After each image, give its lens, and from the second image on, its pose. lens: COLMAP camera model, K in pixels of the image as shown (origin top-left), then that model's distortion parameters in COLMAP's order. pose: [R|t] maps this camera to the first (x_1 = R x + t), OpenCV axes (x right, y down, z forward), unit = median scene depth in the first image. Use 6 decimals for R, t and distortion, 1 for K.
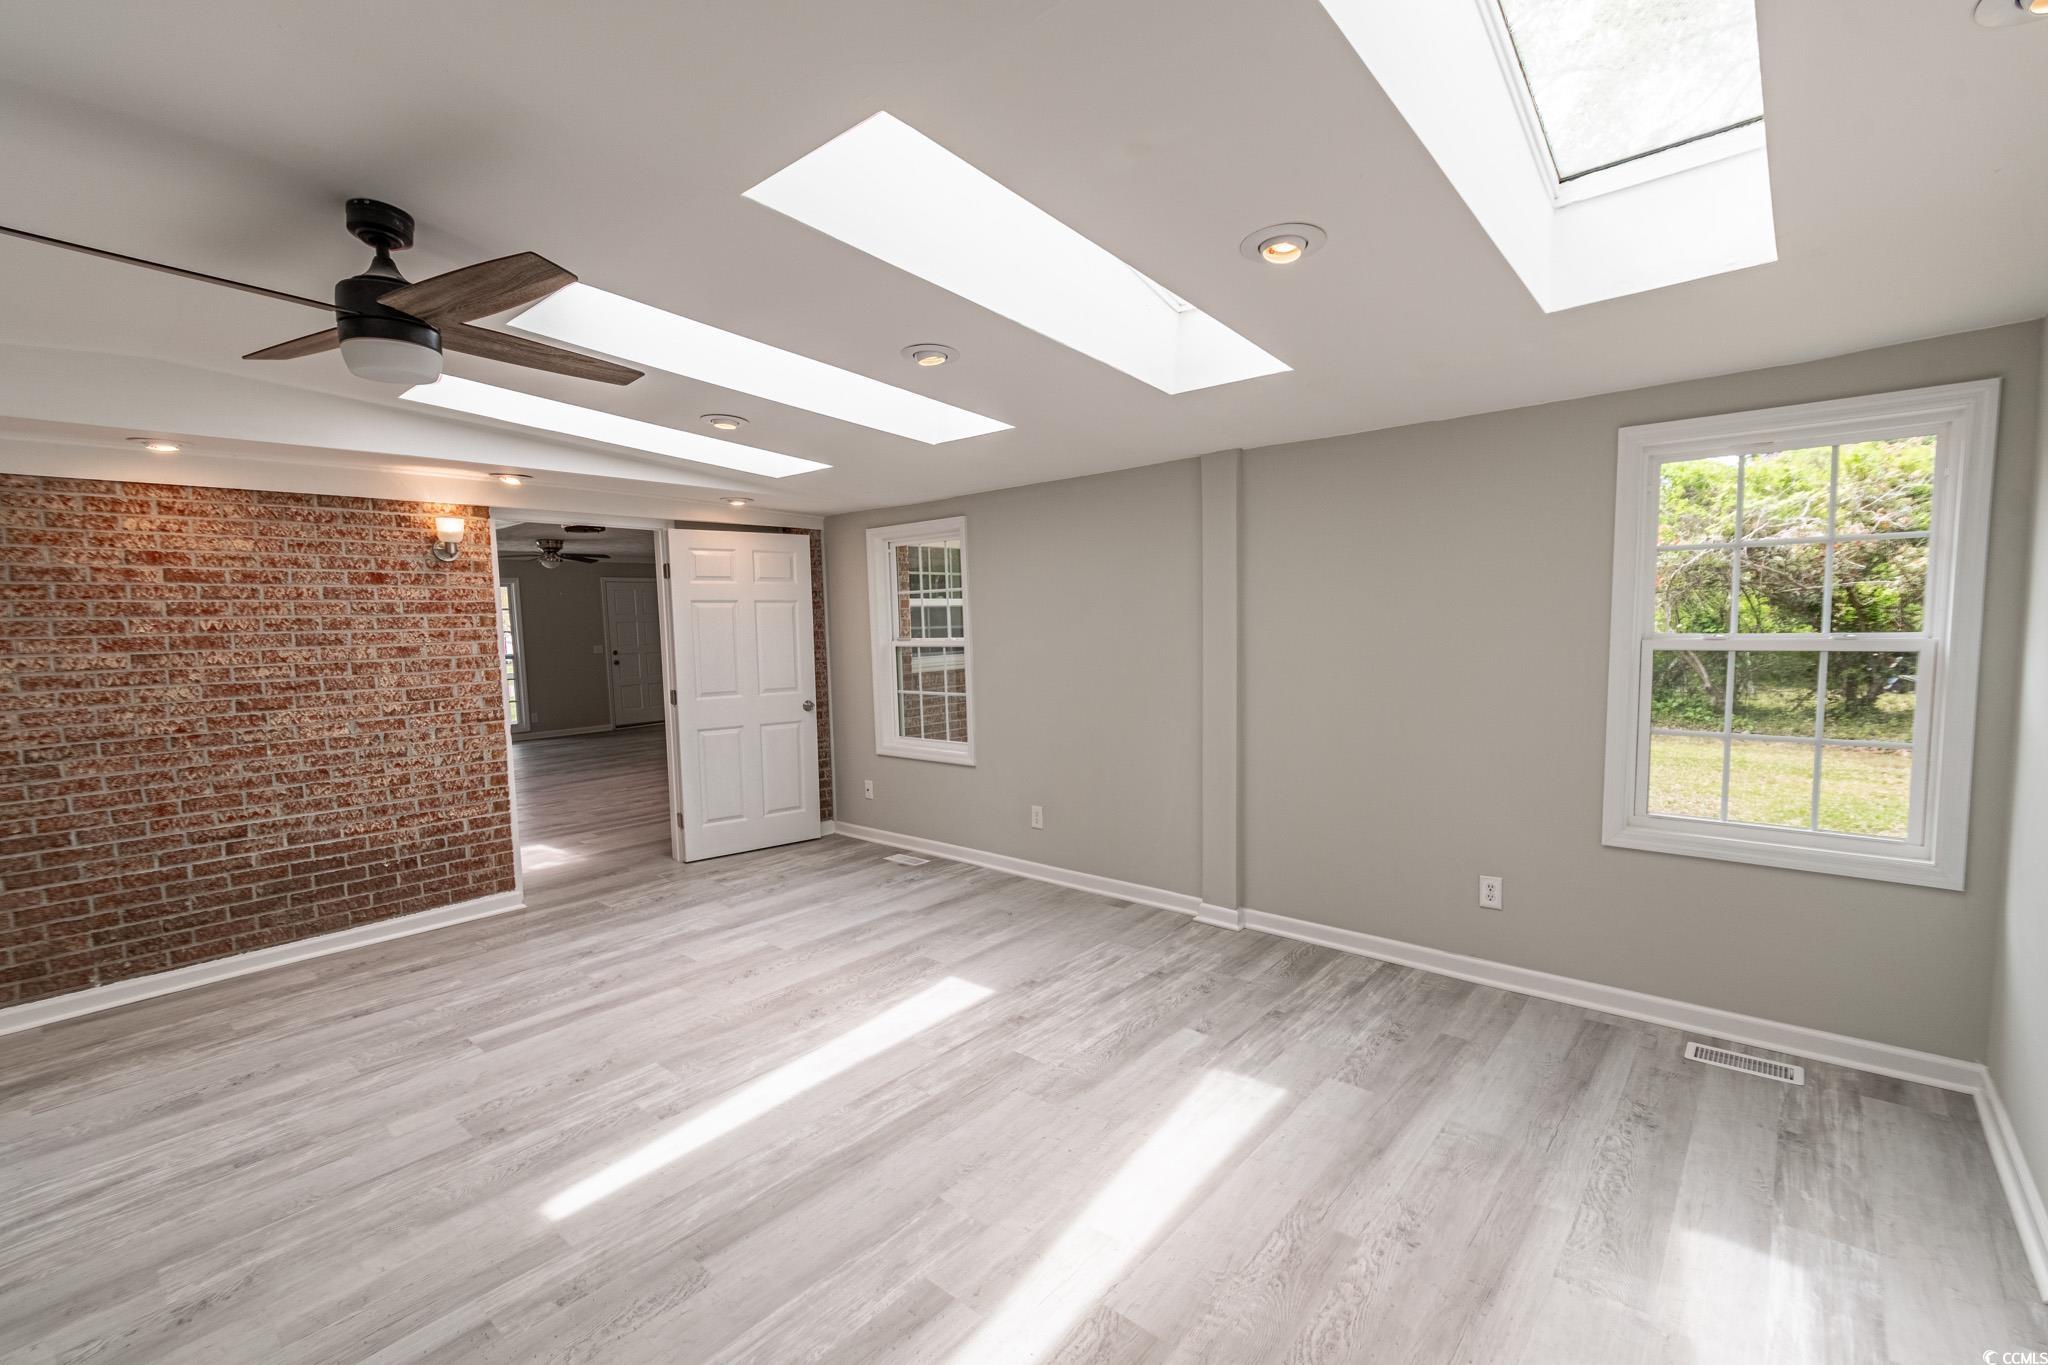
lens RADIAL K [[899.8, 0, 1013.0], [0, 899.8, 693.6], [0, 0, 1]] dist [0.010107, -0.001775]
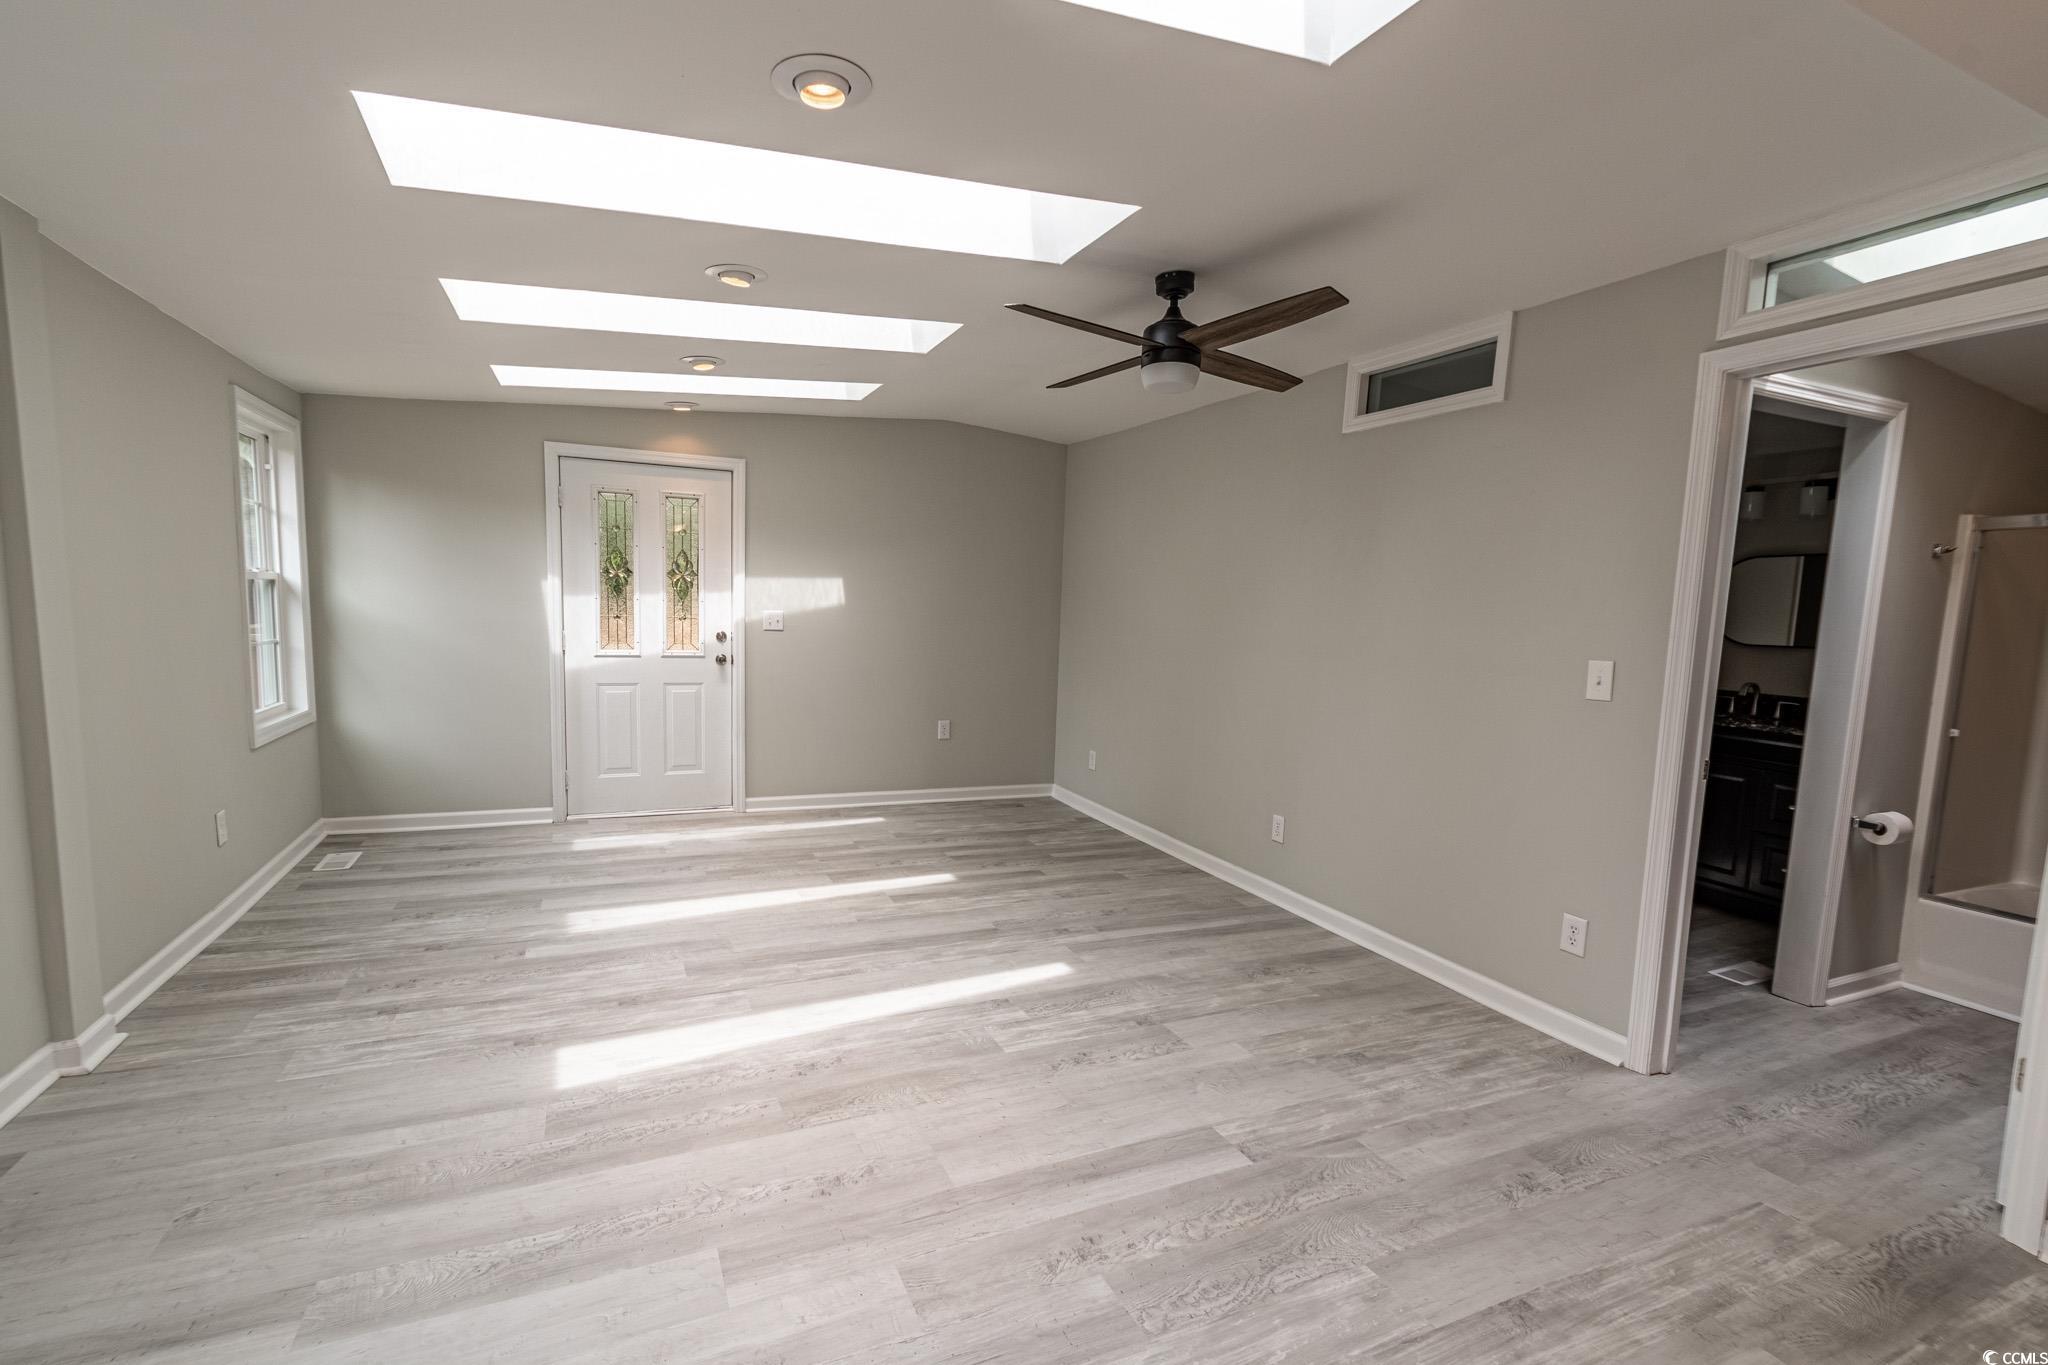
lens RADIAL K [[899.8, 0, 1018.3], [0, 899.8, 692.5], [0, 0, 1]] dist [0.010107, -0.001775]
pose [[-0.913714, -0.051456, 0.403087, -0.747175], [0.017234, 0.986151, 0.164954, -0.083057], [-0.405992, 0.157668, -0.900173, 1.740026]]
